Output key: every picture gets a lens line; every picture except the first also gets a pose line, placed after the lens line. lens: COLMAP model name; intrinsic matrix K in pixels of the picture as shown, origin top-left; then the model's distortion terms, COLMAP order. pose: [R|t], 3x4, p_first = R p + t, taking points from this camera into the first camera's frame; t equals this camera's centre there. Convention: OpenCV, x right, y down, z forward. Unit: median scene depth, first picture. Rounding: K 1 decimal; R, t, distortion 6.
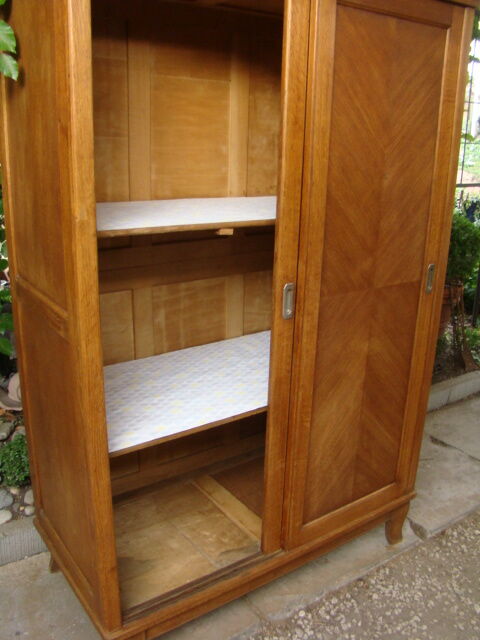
lens RADIAL K [[594.3, 0, 233.7], [0, 594.3, 315.9], [0, 0, 1]] dist [-0.123306, 0.000000]
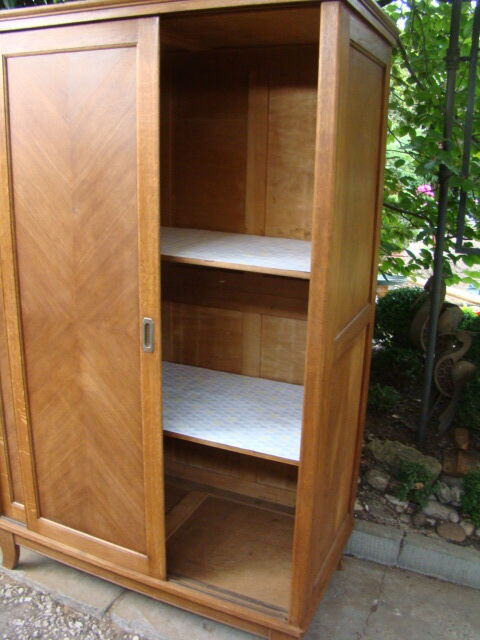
lens RADIAL K [[594.3, 0, 237.1], [0, 594.3, 321.4], [0, 0, 1]] dist [-0.123306, 0.000000]
pose [[0.512570, 0.233065, -0.826410, 0.944137], [-0.264031, 0.958607, 0.106586, -0.180368], [0.817043, 0.163565, 0.552889, 0.514861]]
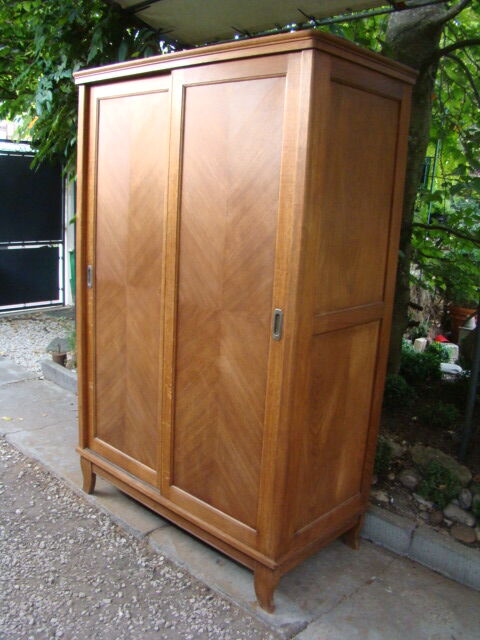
lens RADIAL K [[594.3, 0, 232.0], [0, 594.3, 321.2], [0, 0, 1]] dist [-0.123306, 0.000000]
pose [[0.205418, 0.198554, -0.958321, 1.290731], [-0.334904, 0.934347, 0.121799, -0.167011], [0.919588, 0.295926, 0.258428, 0.687687]]
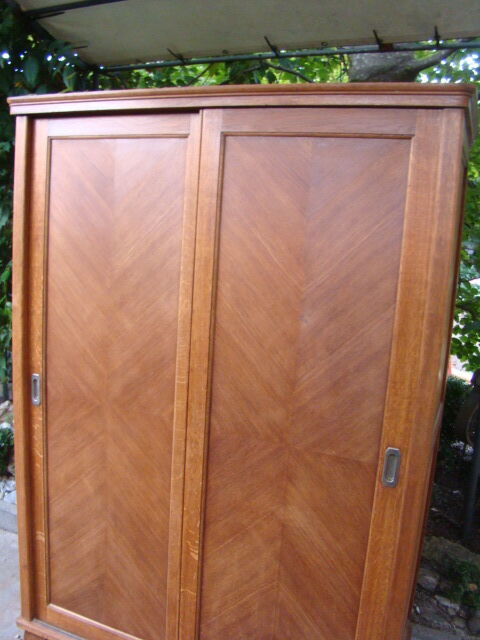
lens RADIAL K [[594.3, 0, 243.6], [0, 594.3, 326.4], [0, 0, 1]] dist [-0.123306, 0.000000]
pose [[0.540083, 0.153578, -0.827480, 0.831534], [-0.297271, 0.954644, -0.016845, -0.168253], [0.787363, 0.255084, 0.561242, 0.406694]]
